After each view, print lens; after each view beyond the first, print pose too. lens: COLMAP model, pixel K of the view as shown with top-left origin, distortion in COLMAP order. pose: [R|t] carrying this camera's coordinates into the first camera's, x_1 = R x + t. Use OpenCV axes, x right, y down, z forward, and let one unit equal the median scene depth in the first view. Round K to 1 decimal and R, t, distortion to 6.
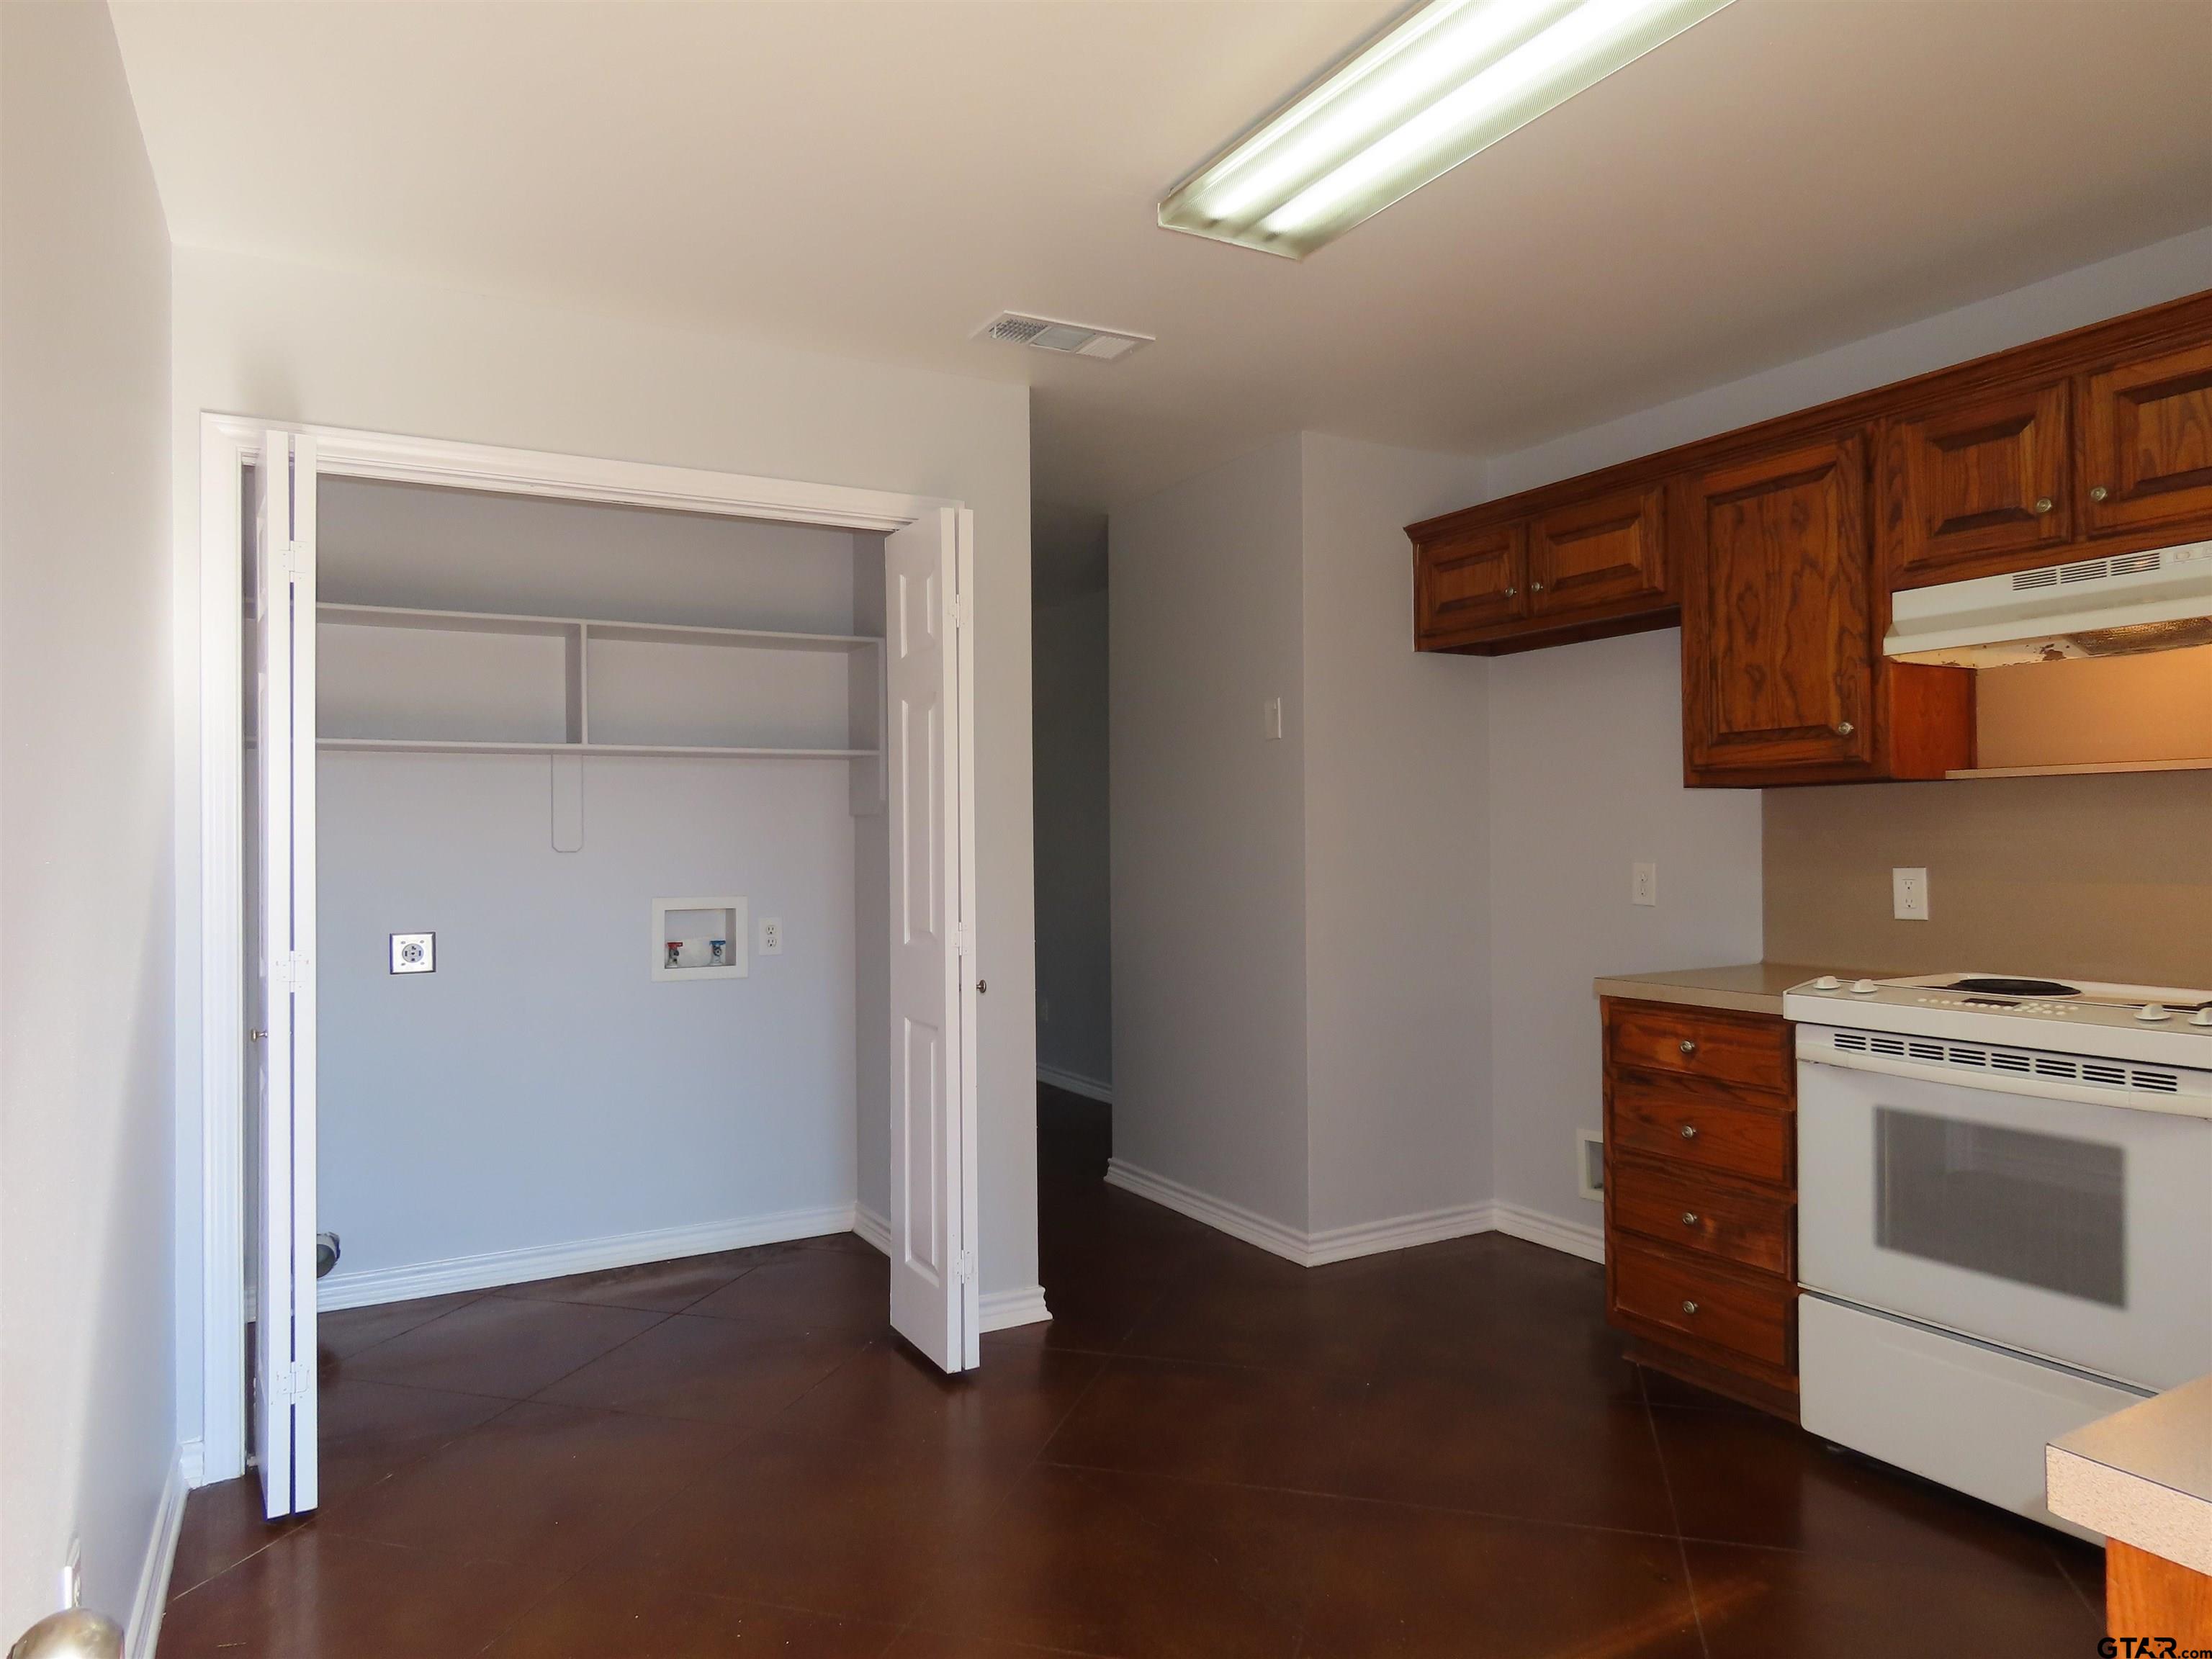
lens RADIAL K [[1400.4, 0, 1106.0], [0, 1400.4, 829.5], [0, 0, 1]] dist [-0.002913, -0.002243]
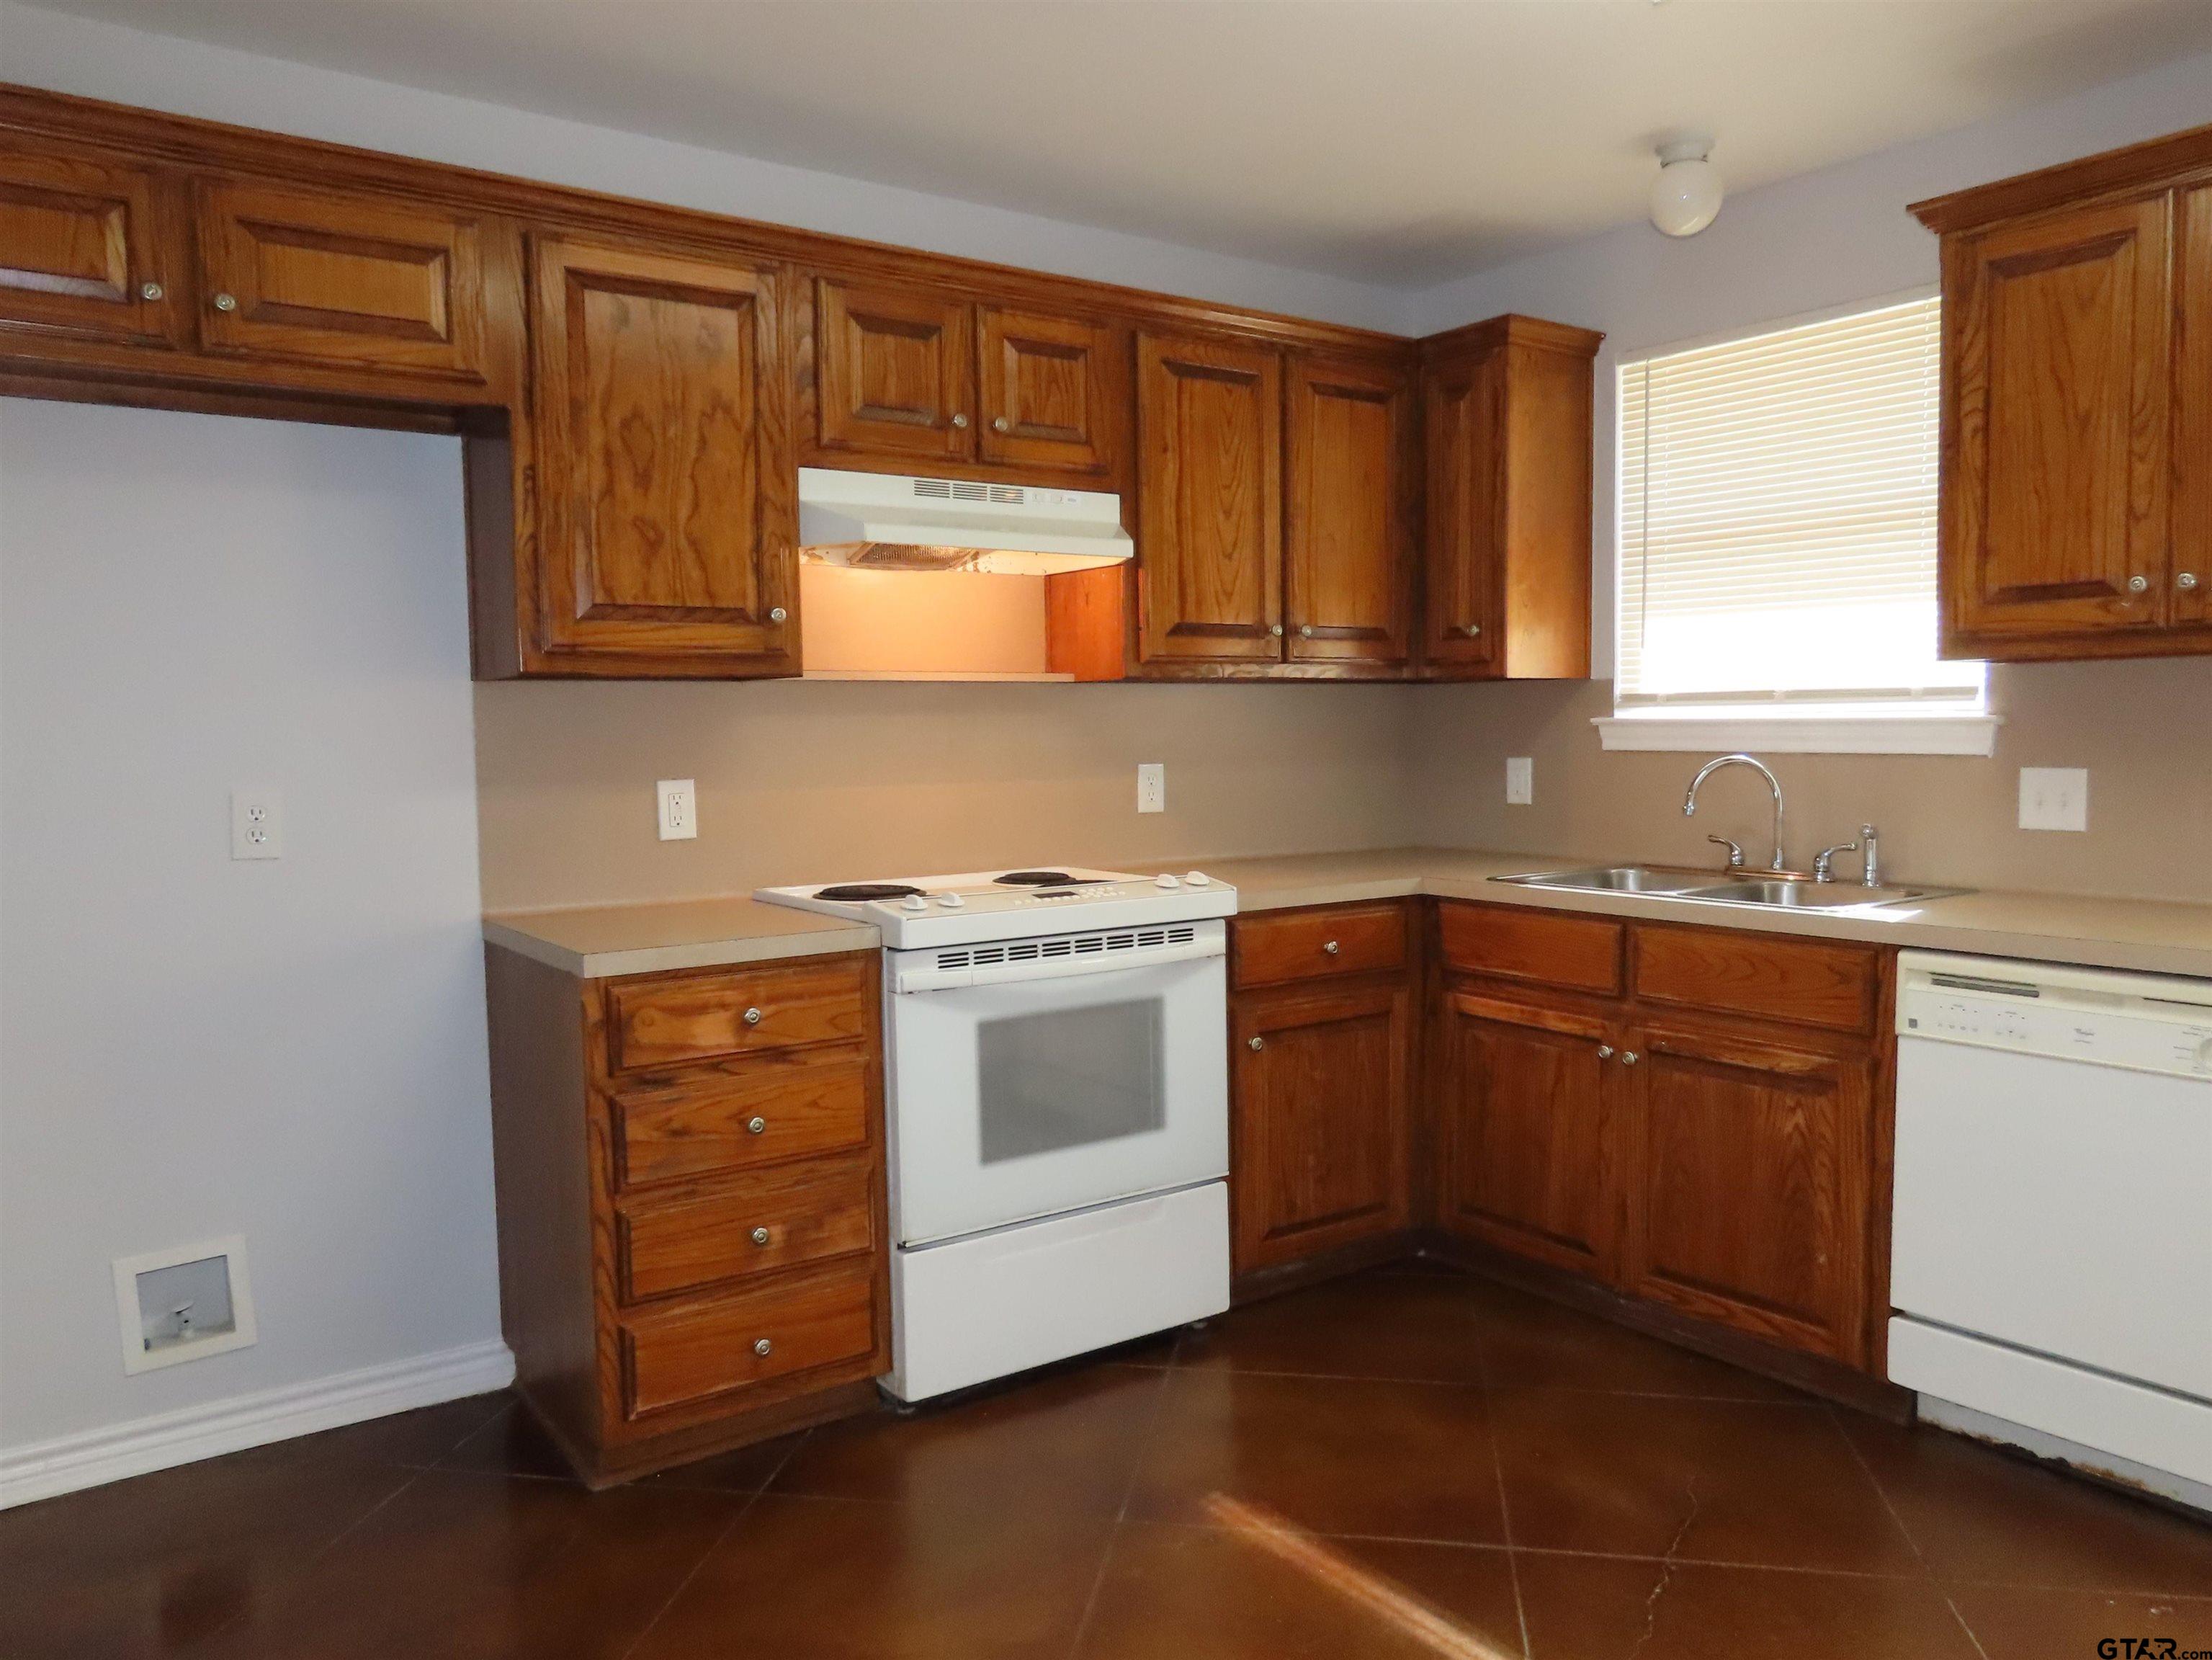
lens RADIAL K [[1588.3, 0, 1106.0], [0, 1588.3, 830.0], [0, 0, 1]] dist [-0.004378, -0.001034]
pose [[-0.105580, -0.050968, 0.993104, -0.467503], [0.010089, 0.998579, 0.052322, 0.010269], [-0.994360, 0.015544, -0.104916, 0.904022]]
